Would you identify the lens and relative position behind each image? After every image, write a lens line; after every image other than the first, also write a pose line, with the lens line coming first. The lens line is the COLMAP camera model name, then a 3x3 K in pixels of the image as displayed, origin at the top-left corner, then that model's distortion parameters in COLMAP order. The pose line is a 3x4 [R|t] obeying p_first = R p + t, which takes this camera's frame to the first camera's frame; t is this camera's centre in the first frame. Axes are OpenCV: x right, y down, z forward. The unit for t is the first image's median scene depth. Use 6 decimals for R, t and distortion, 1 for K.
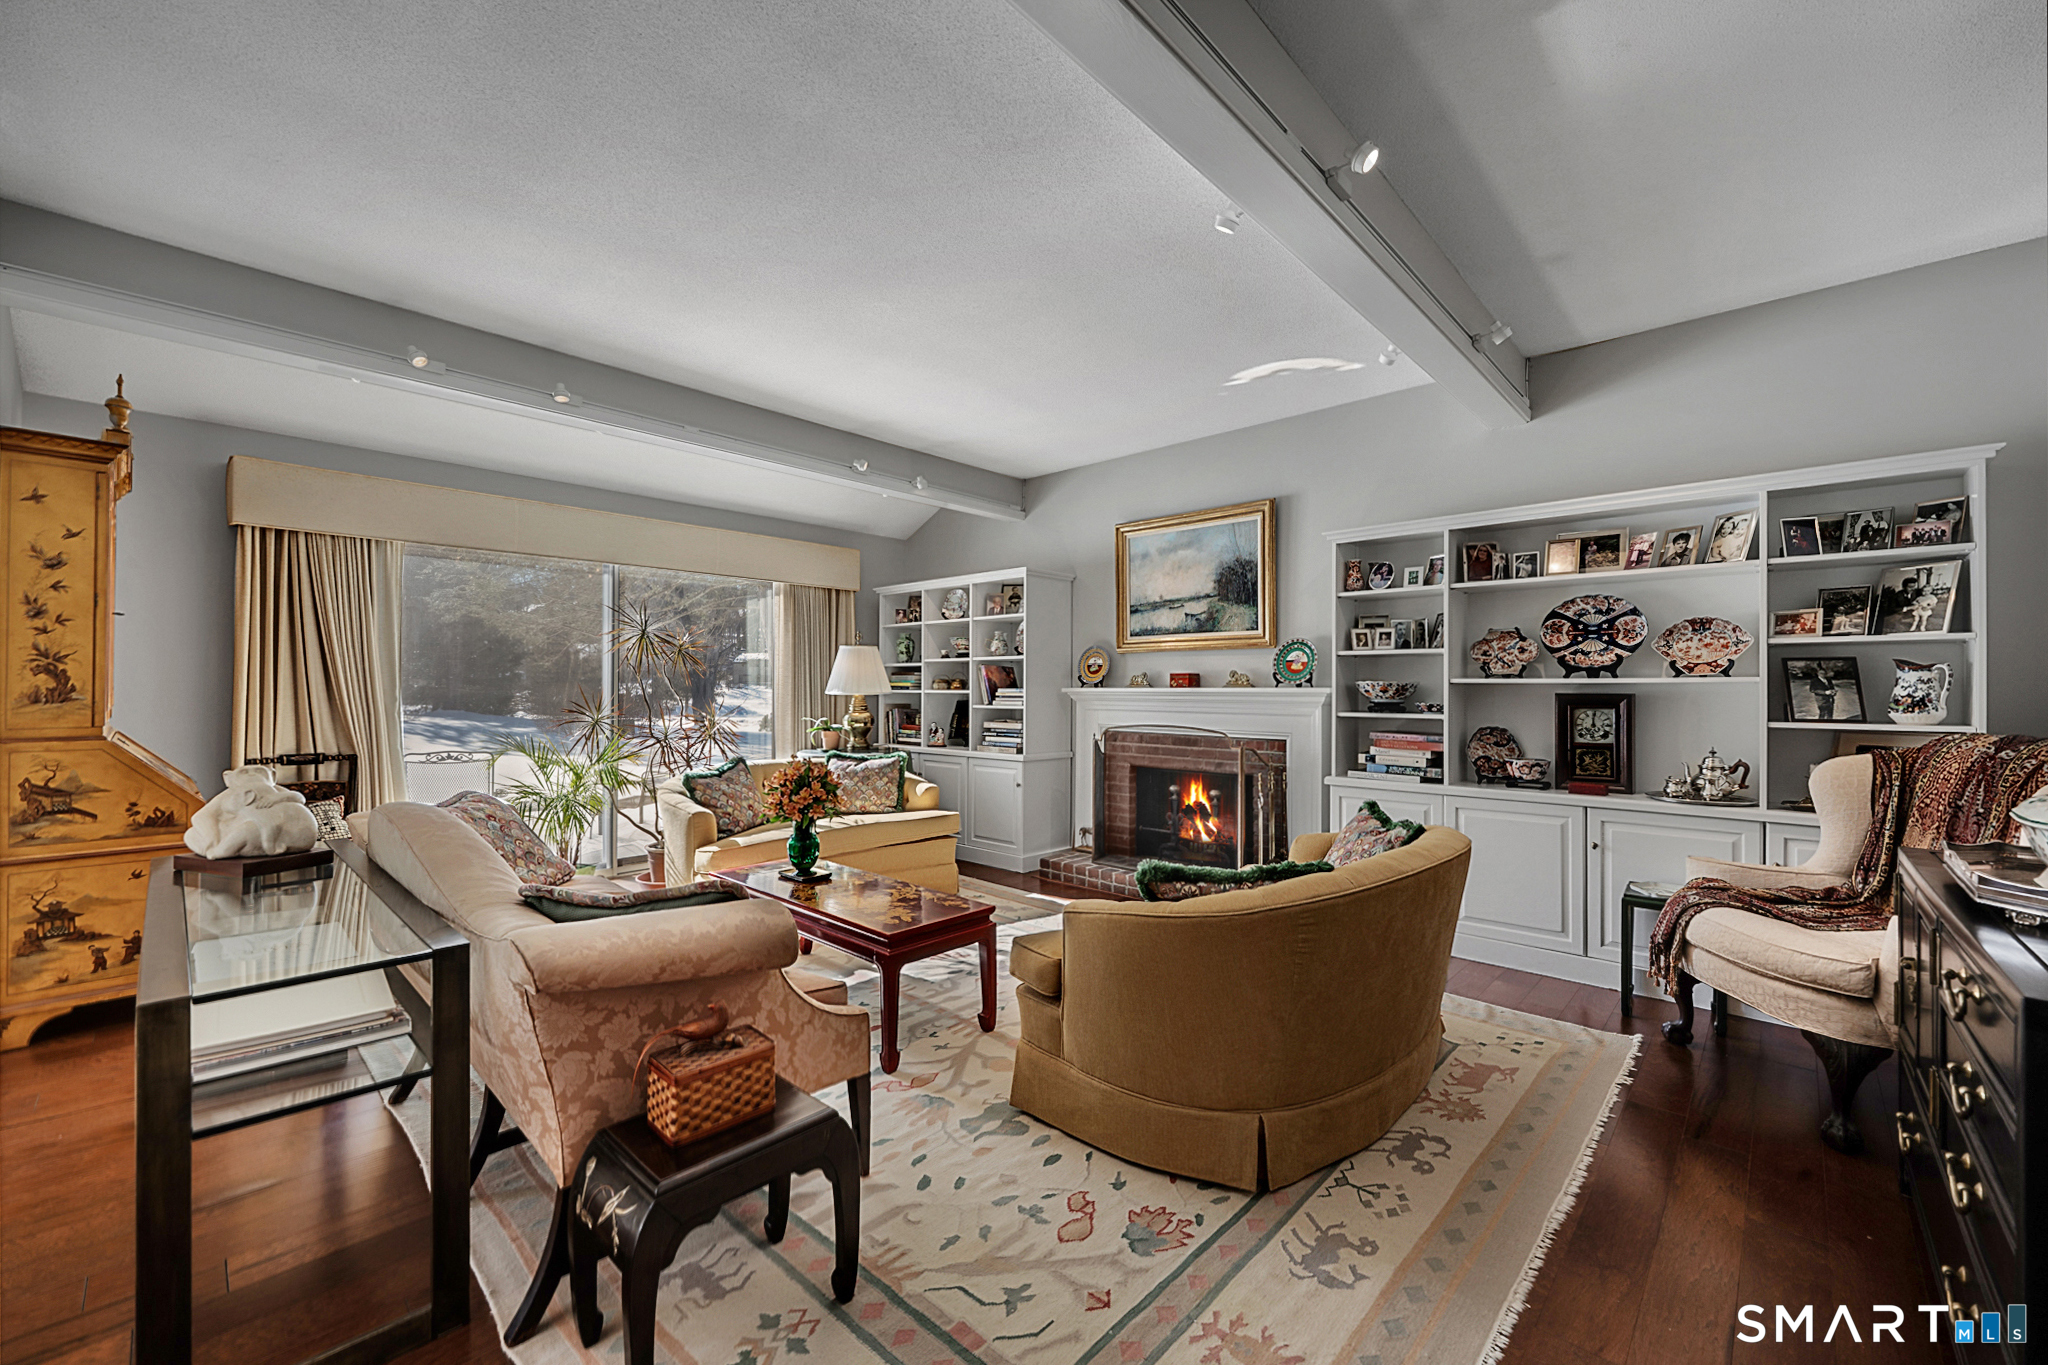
lens RADIAL K [[820.3, 0, 1026.3], [0, 820.3, 687.3], [0, 0, 1]] dist [0.000230, 0.000507]
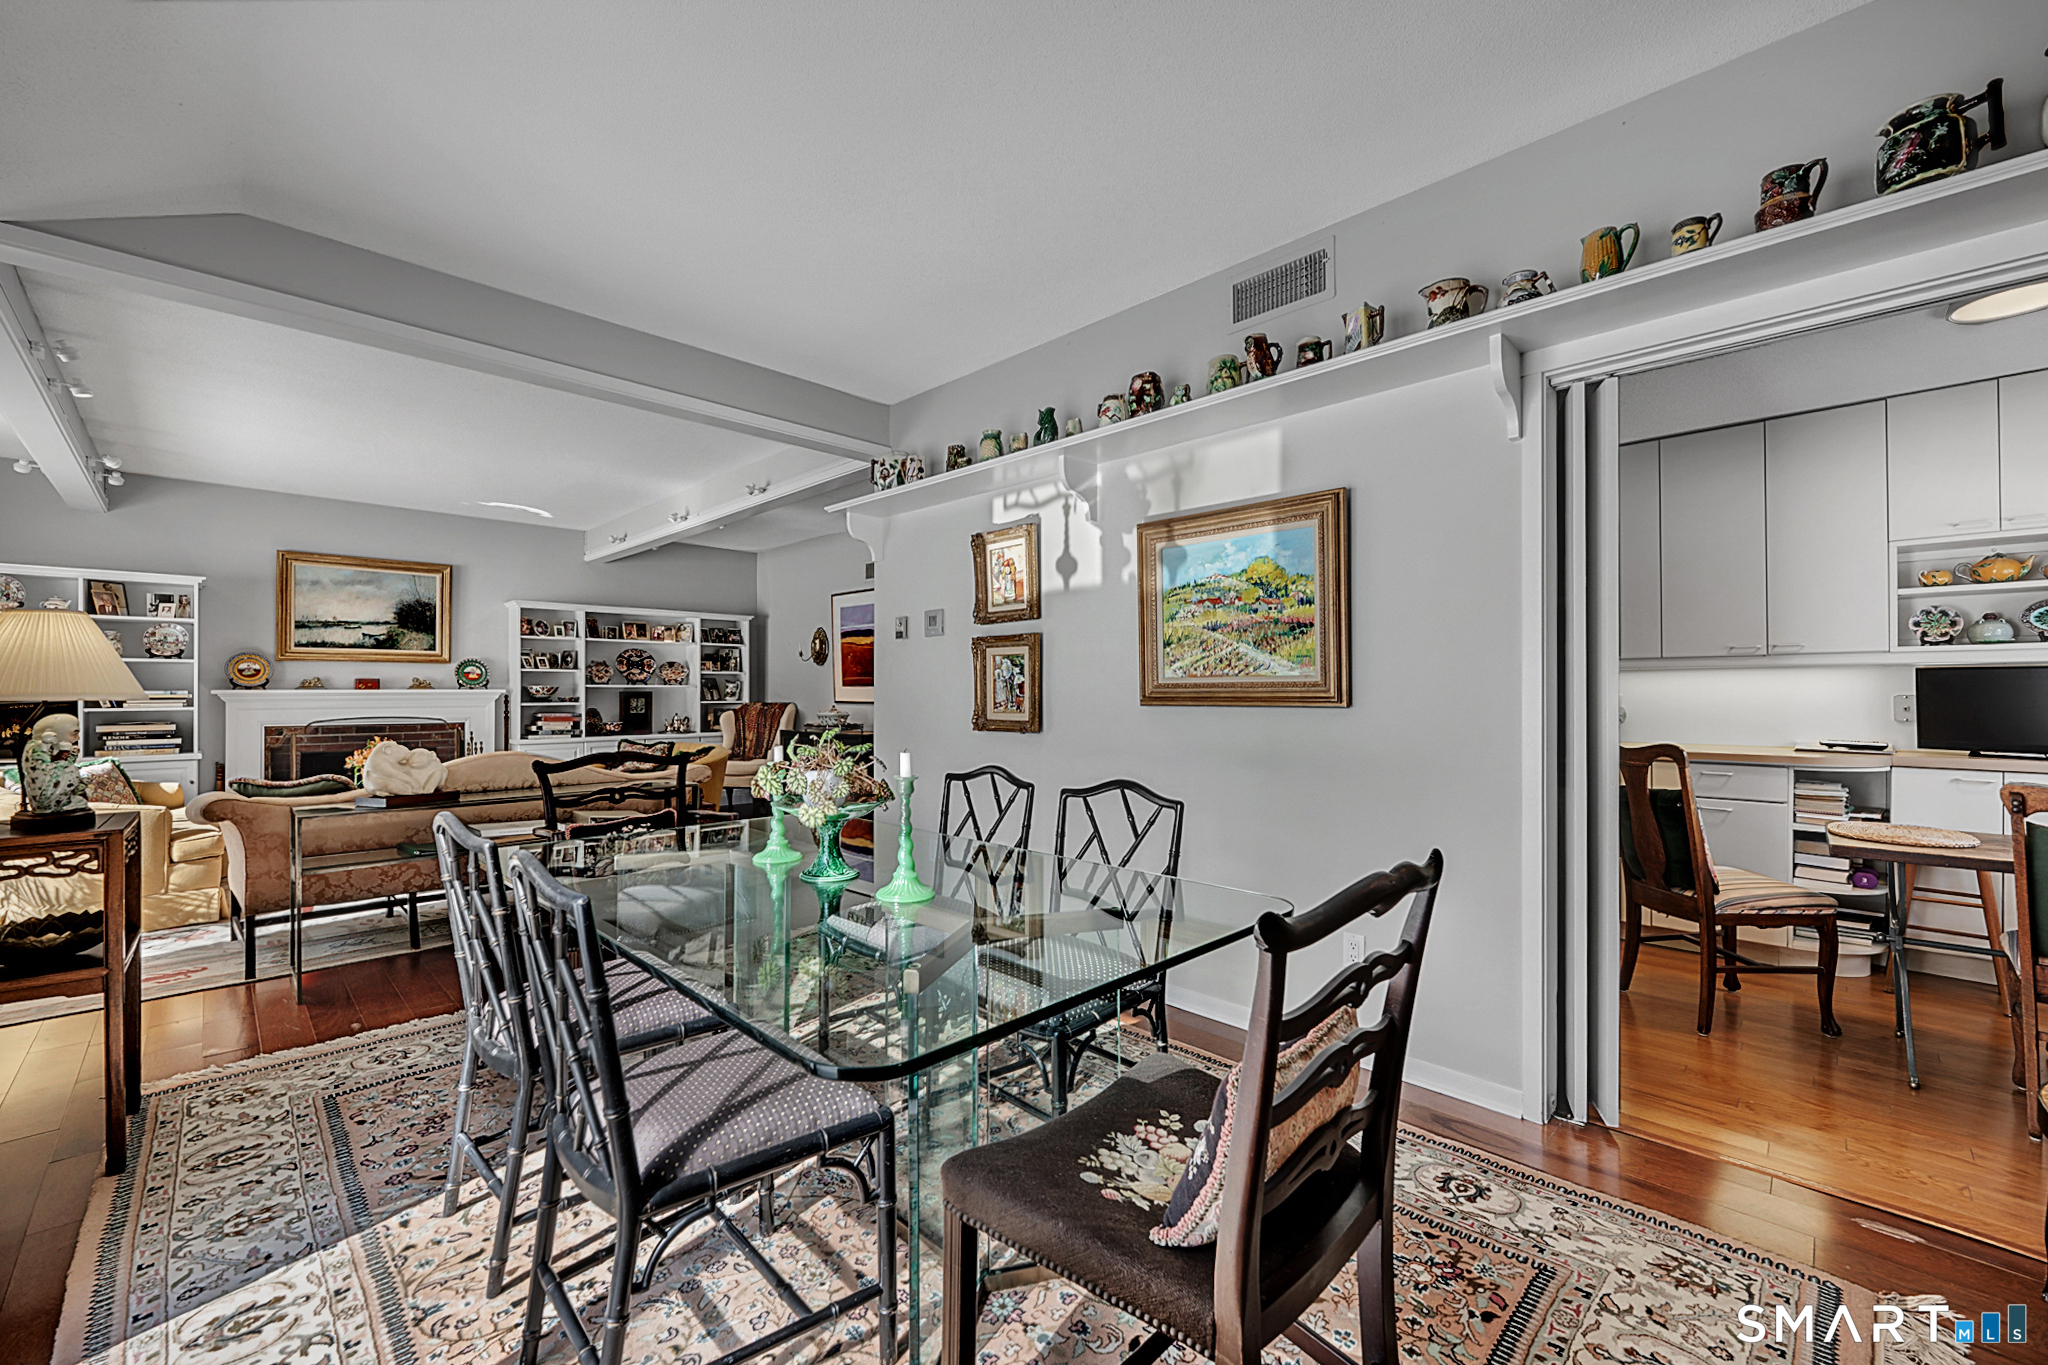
lens RADIAL K [[820.3, 0, 1023.8], [0, 820.3, 684.1], [0, 0, 1]] dist [0.000230, 0.000507]
pose [[0.031684, 0.003239, 0.999493, -1.116301], [-0.000946, 0.999994, -0.003210, -0.005044], [-0.999497, -0.000844, 0.031687, -0.111268]]
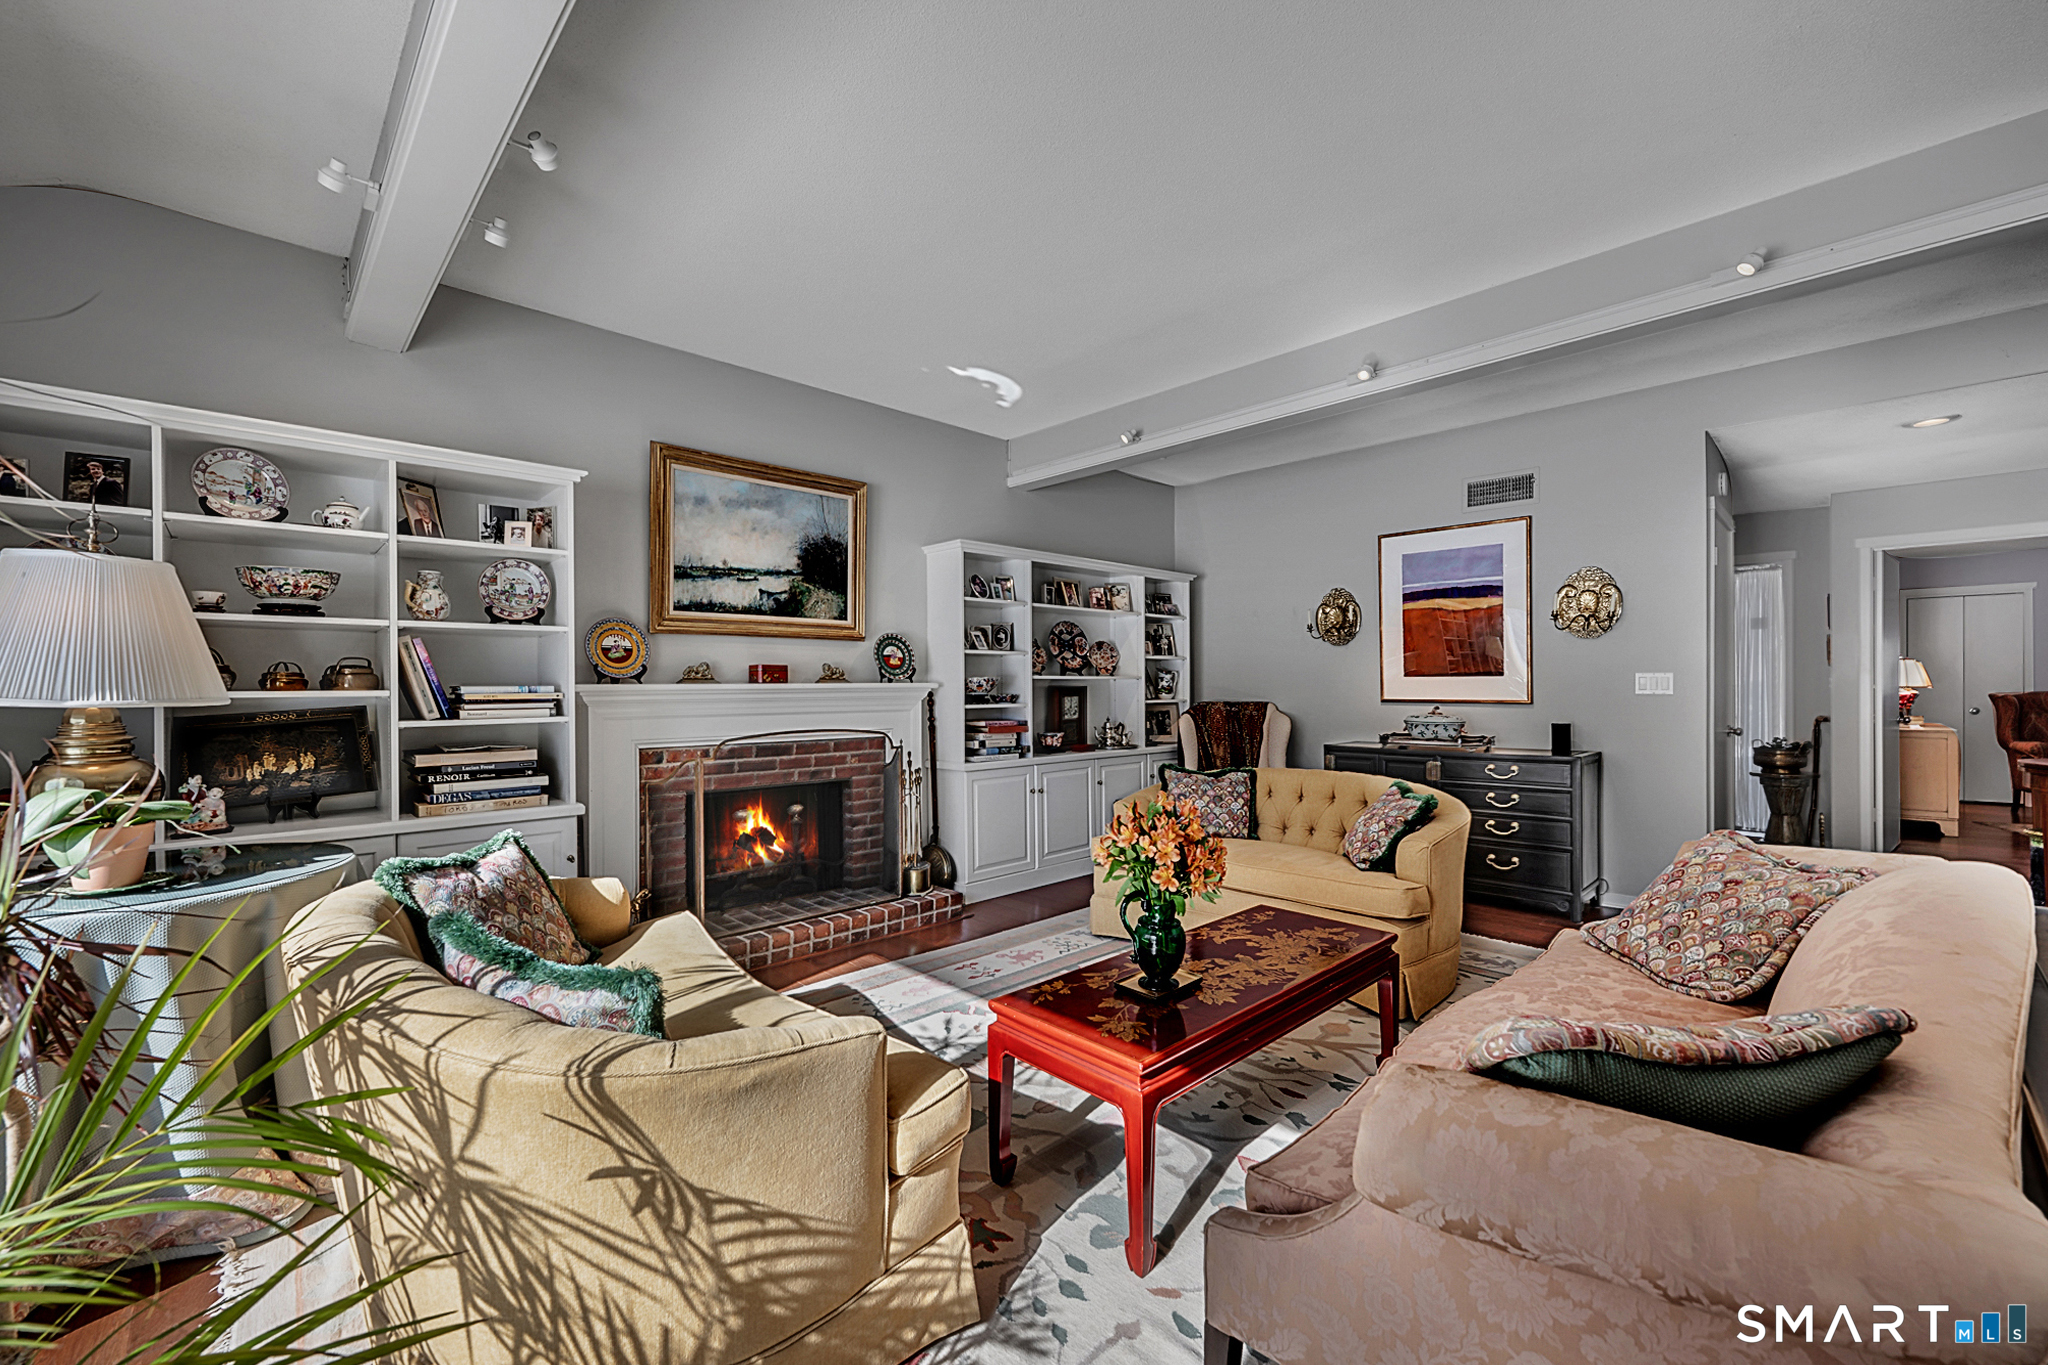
lens RADIAL K [[820.3, 0, 1013.6], [0, 820.3, 686.7], [0, 0, 1]] dist [0.000230, 0.000507]
pose [[0.056457, -0.005231, 0.998391, -0.593290], [0.002694, 0.999983, 0.005087, 0.000292], [-0.998401, 0.002402, 0.056470, 0.723626]]
